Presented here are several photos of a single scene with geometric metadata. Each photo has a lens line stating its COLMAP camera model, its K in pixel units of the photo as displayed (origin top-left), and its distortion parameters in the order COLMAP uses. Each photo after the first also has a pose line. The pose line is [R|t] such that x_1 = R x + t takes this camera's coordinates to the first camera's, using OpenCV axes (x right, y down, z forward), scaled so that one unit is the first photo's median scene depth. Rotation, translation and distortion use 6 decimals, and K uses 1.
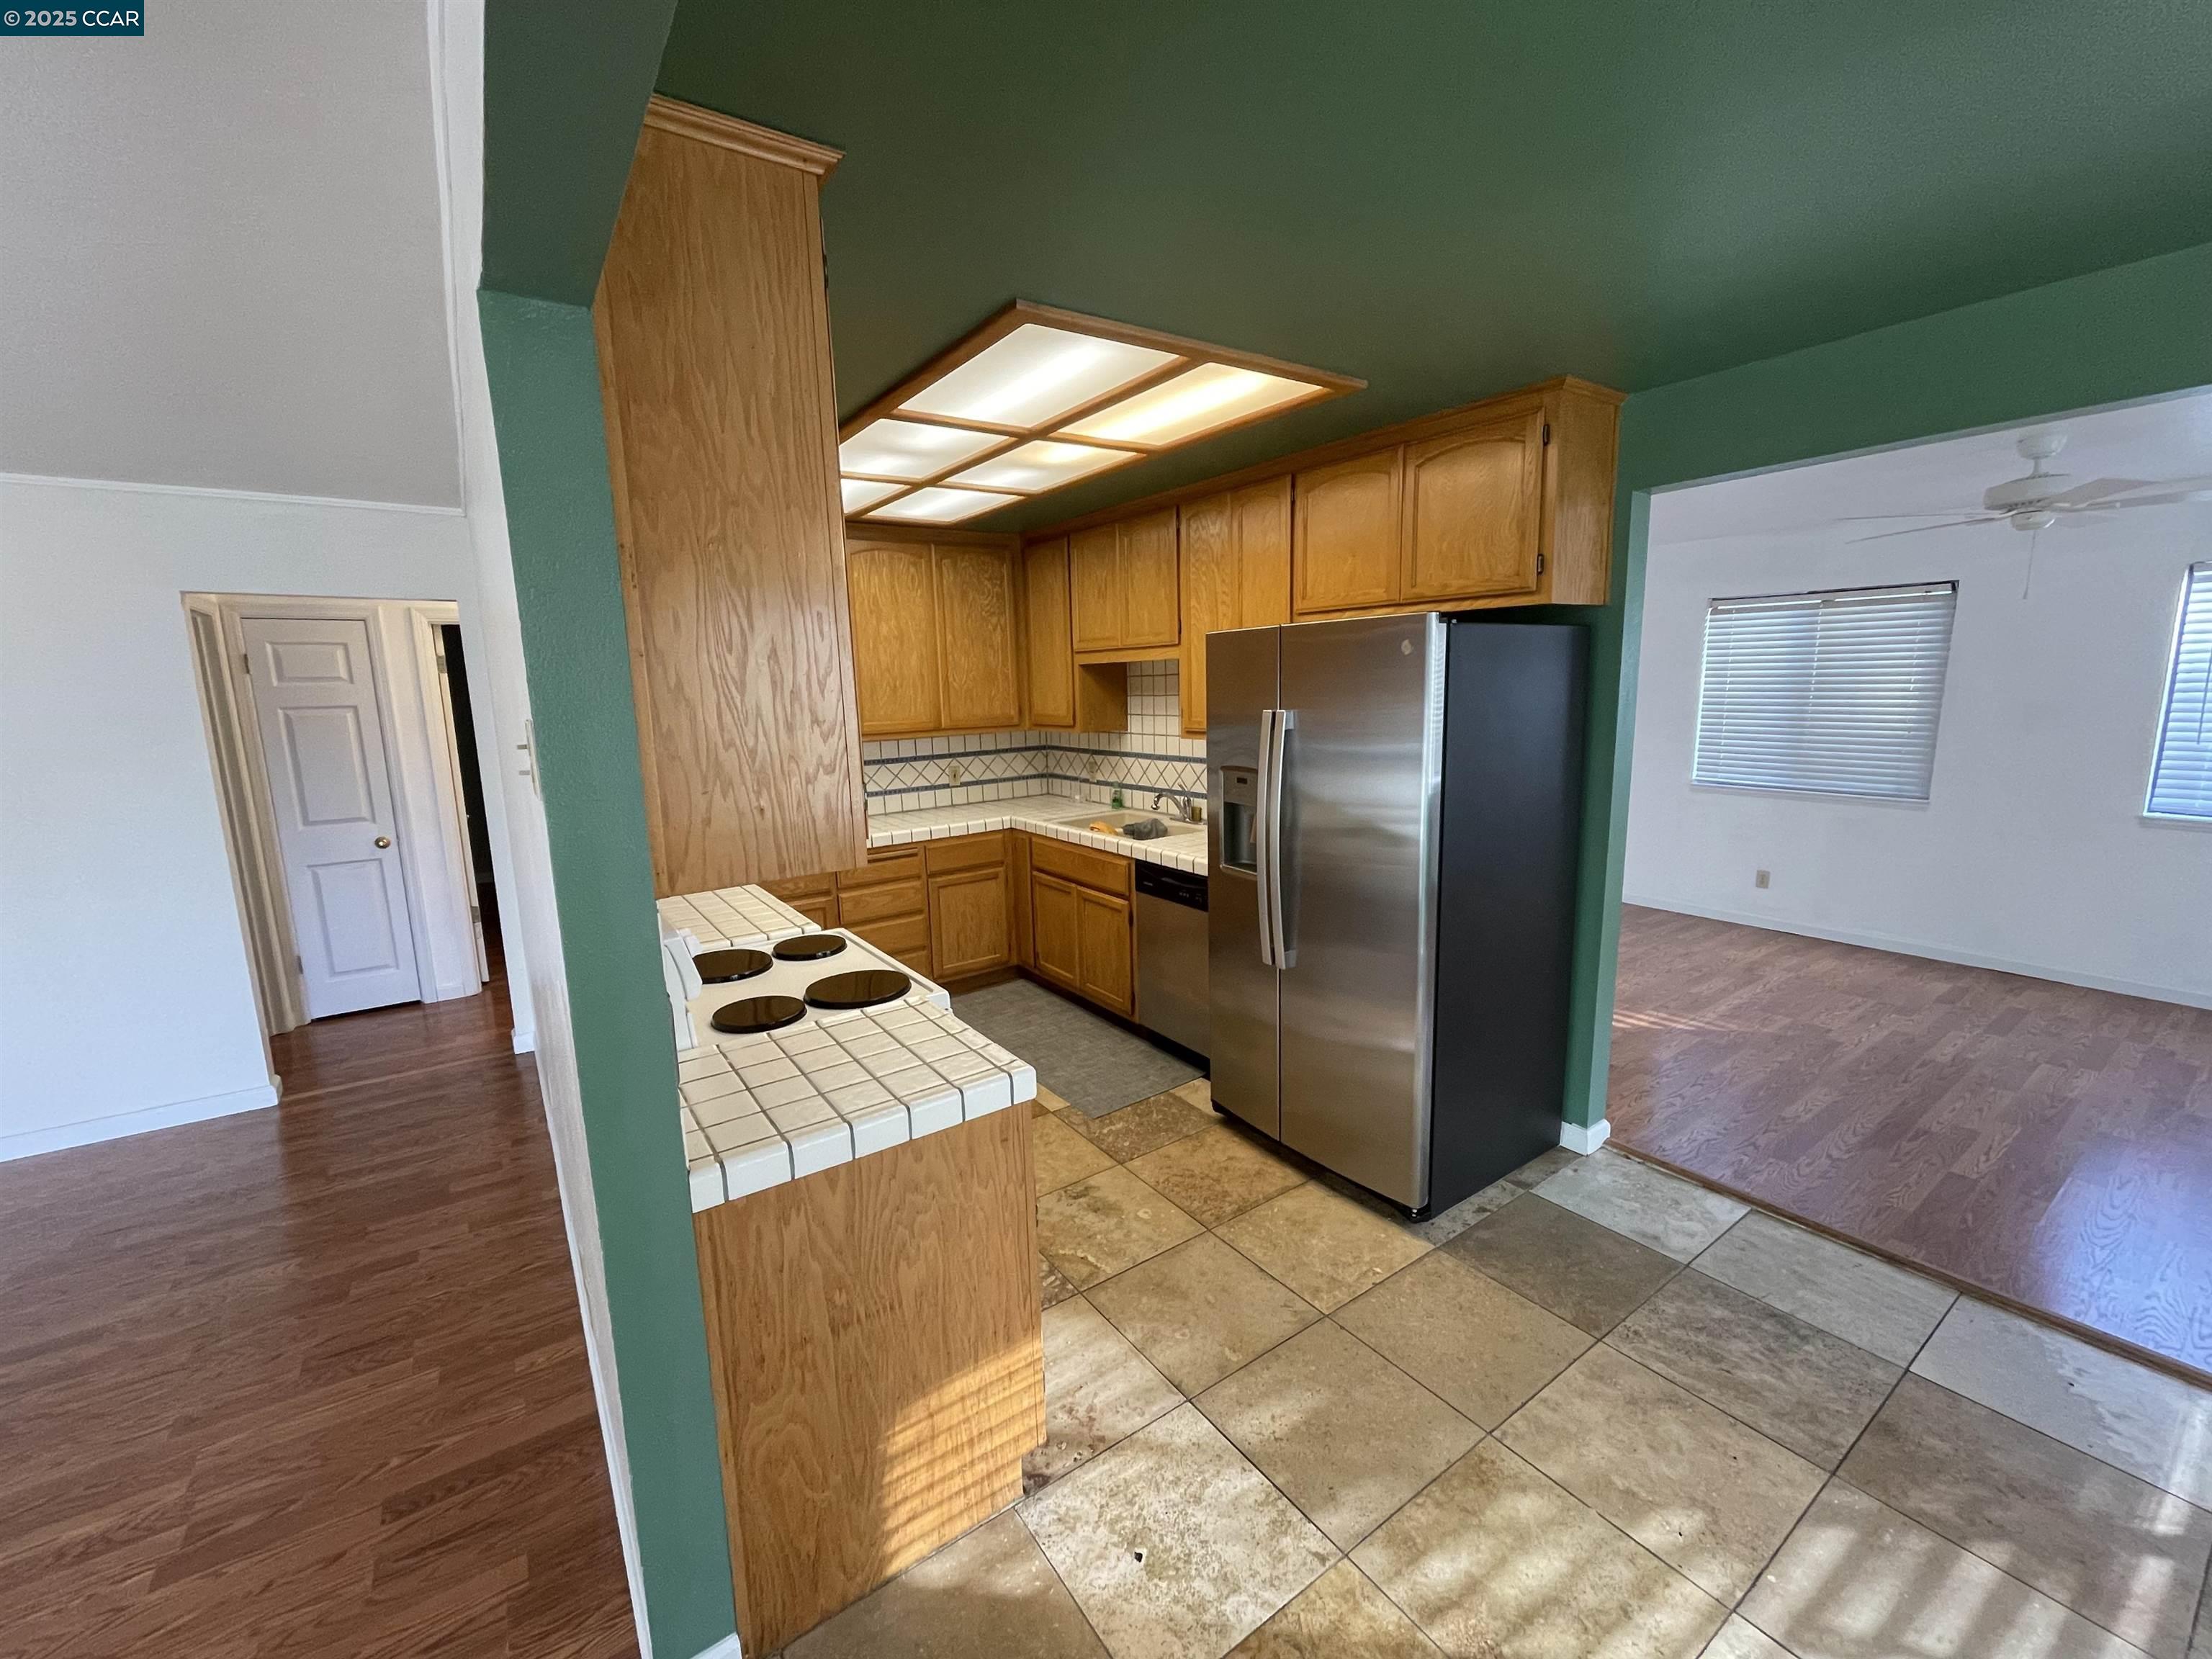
lens RADIAL K [[894.5, 0, 1102.3], [0, 894.5, 828.3], [0, 0, 1]] dist [-0.002356, 0.000204]
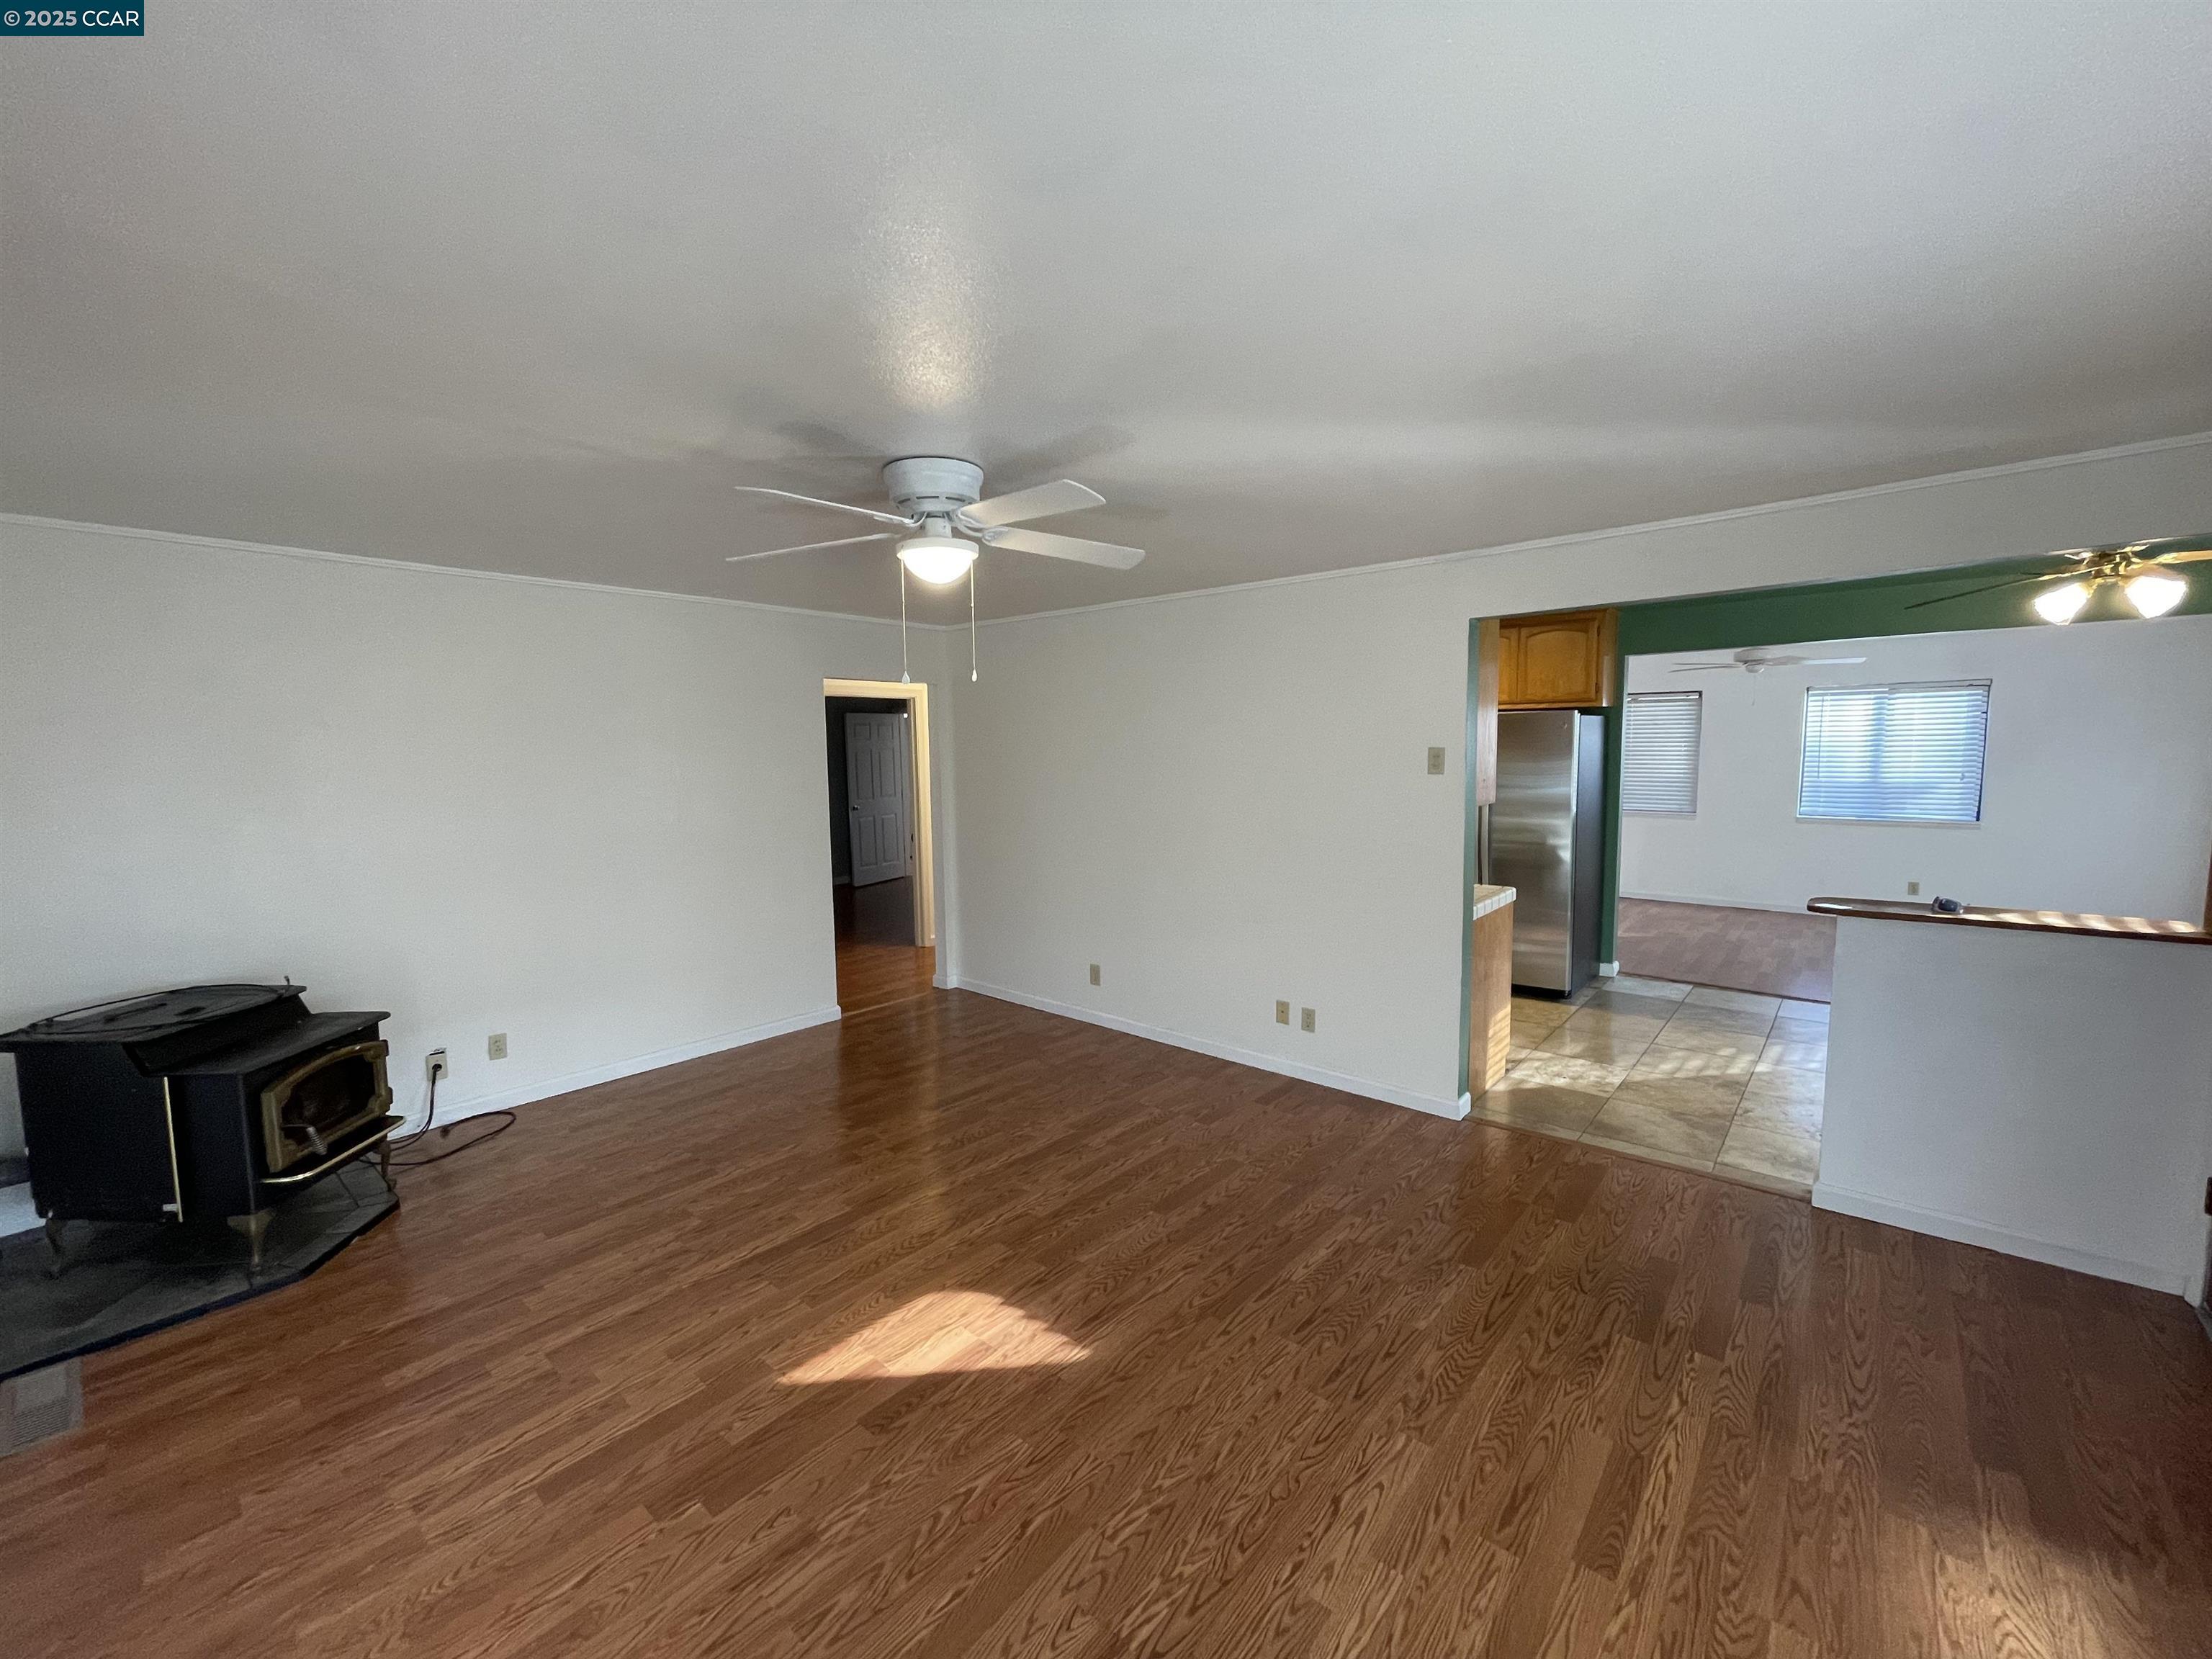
lens RADIAL K [[895.1, 0, 1094.9], [0, 895.1, 827.0], [0, 0, 1]] dist [-0.020595, 0.008798]
pose [[0.971818, -0.013709, 0.235332, -1.309665], [0.031052, 0.997053, -0.070148, 0.167511], [-0.233677, 0.075479, 0.969380, -0.853656]]
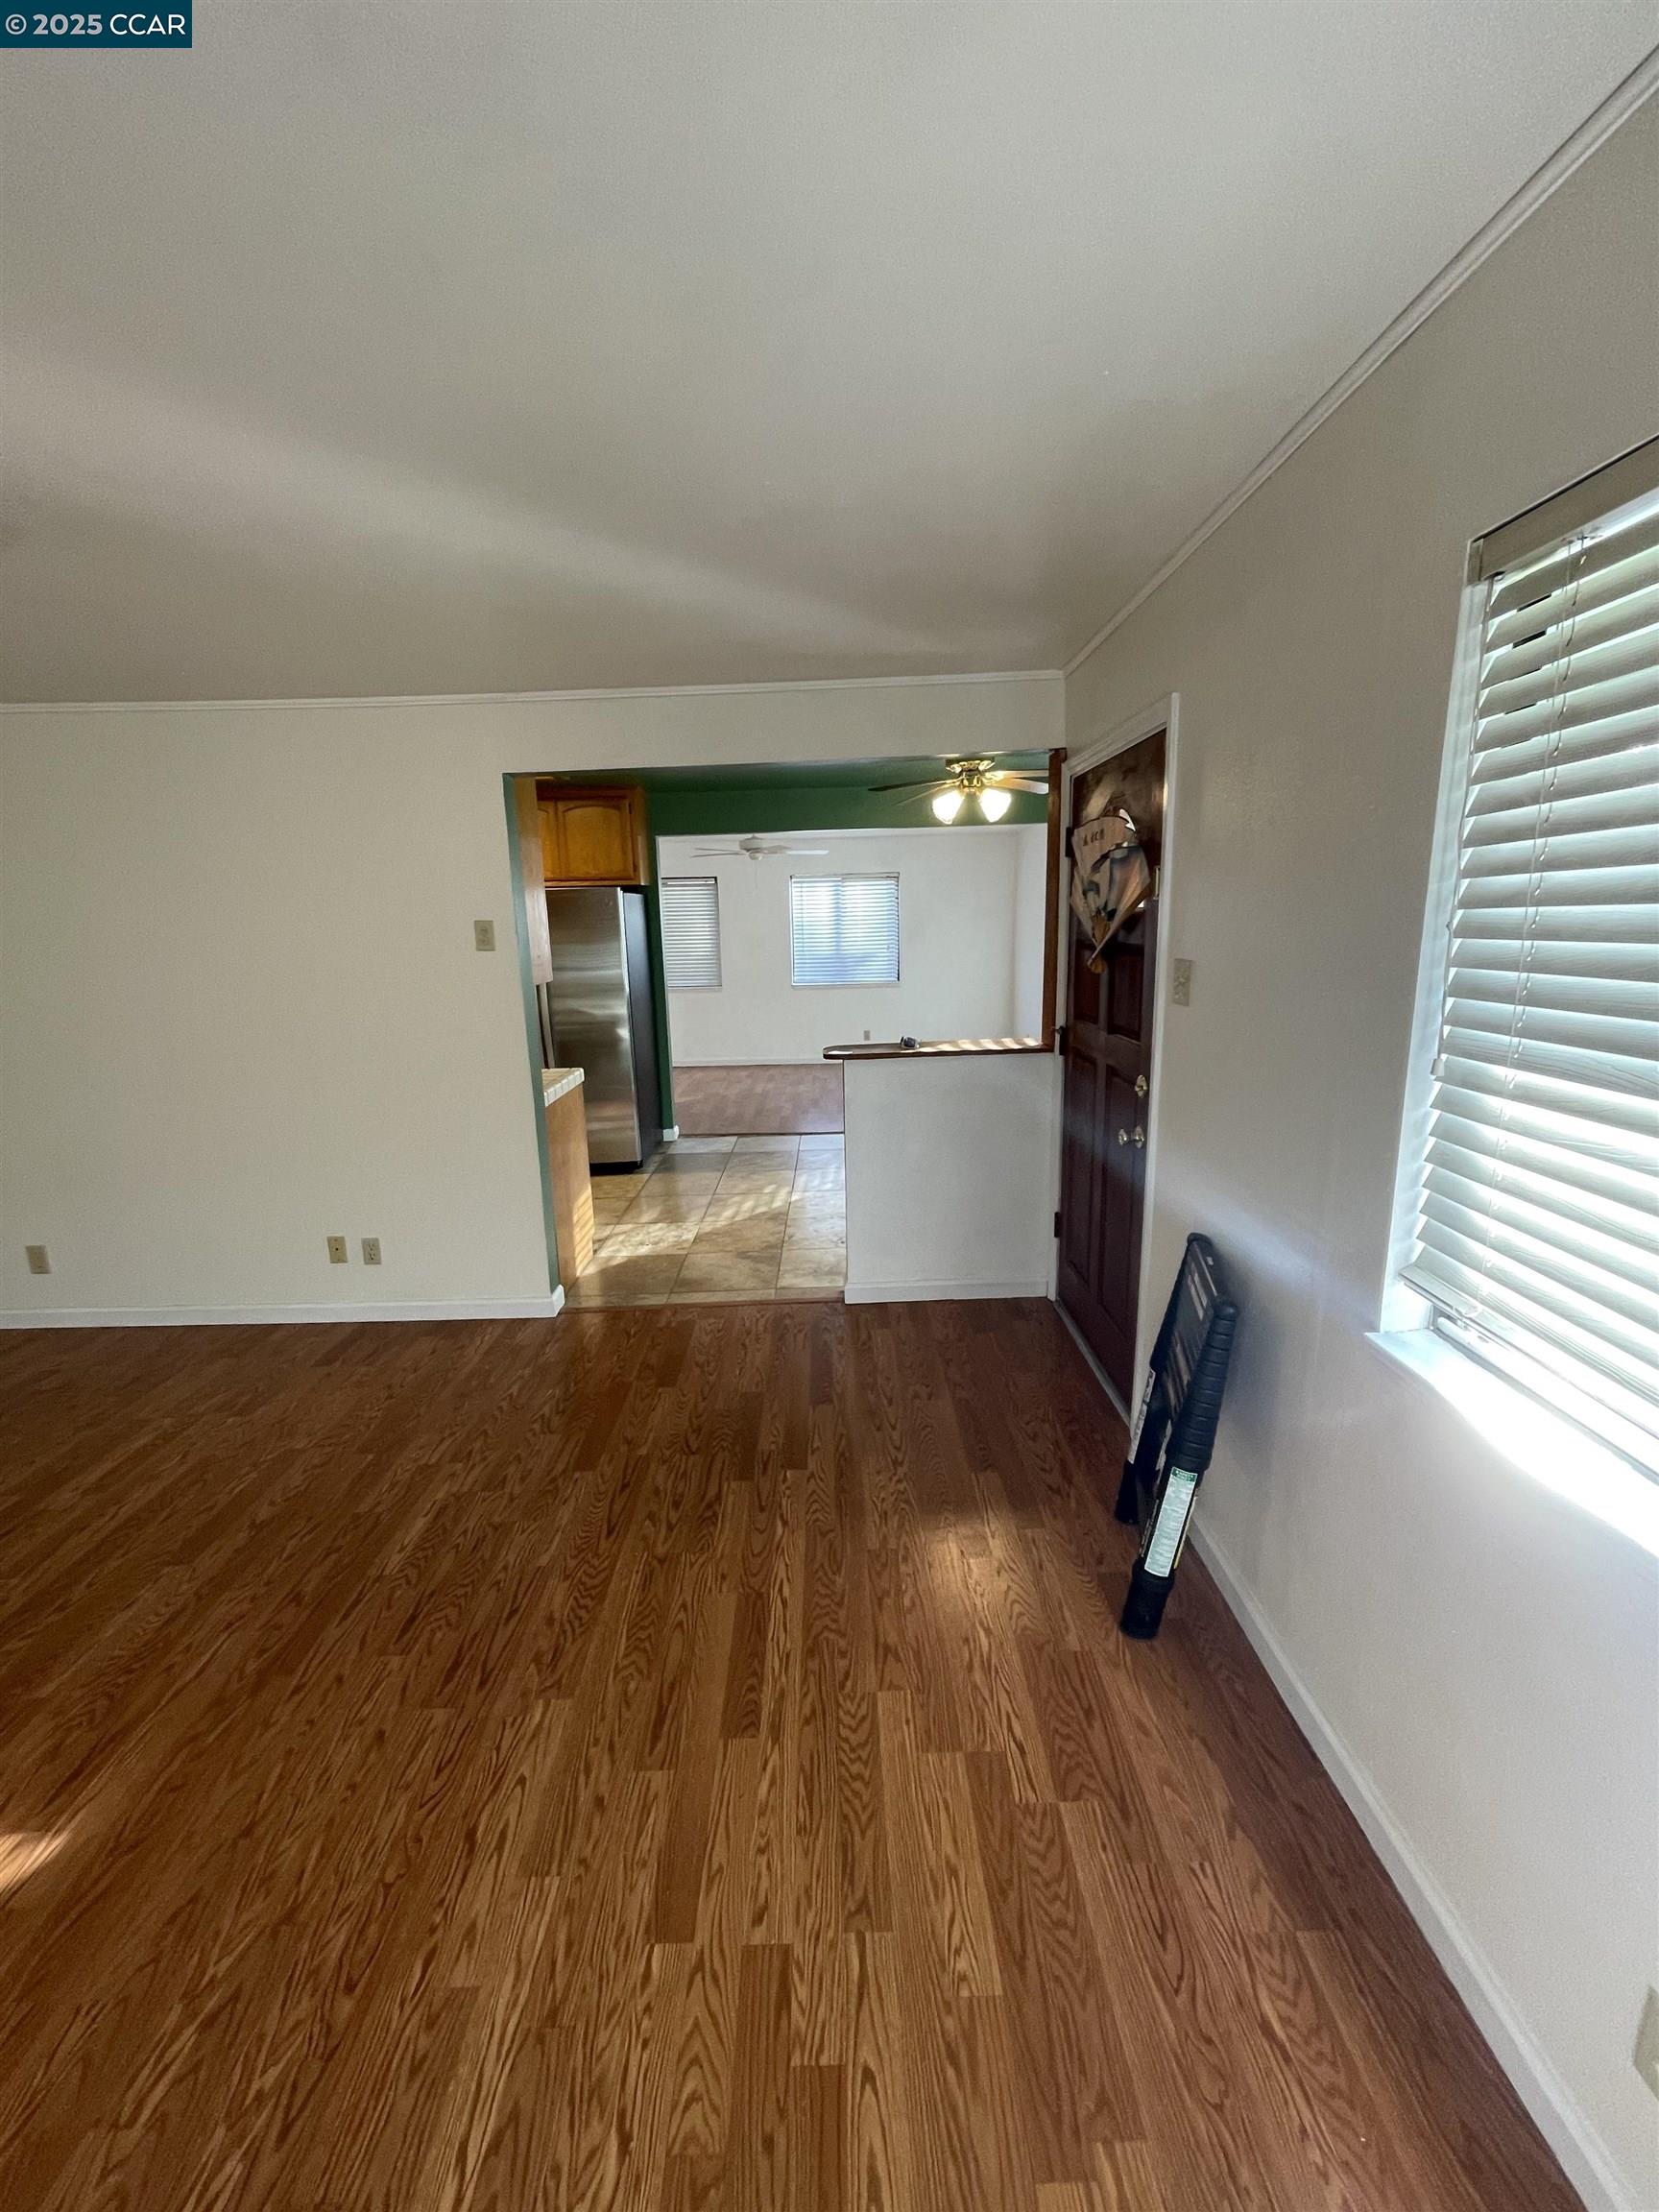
lens RADIAL K [[894.5, 0, 831.9], [0, 894.5, 1098.8], [0, 0, 1]] dist [-0.002356, 0.000204]
pose [[0.570314, -0.154115, 0.806840, -1.215884], [0.146244, 0.985600, 0.084887, 0.171276], [-0.808304, 0.069584, 0.584639, -0.724934]]
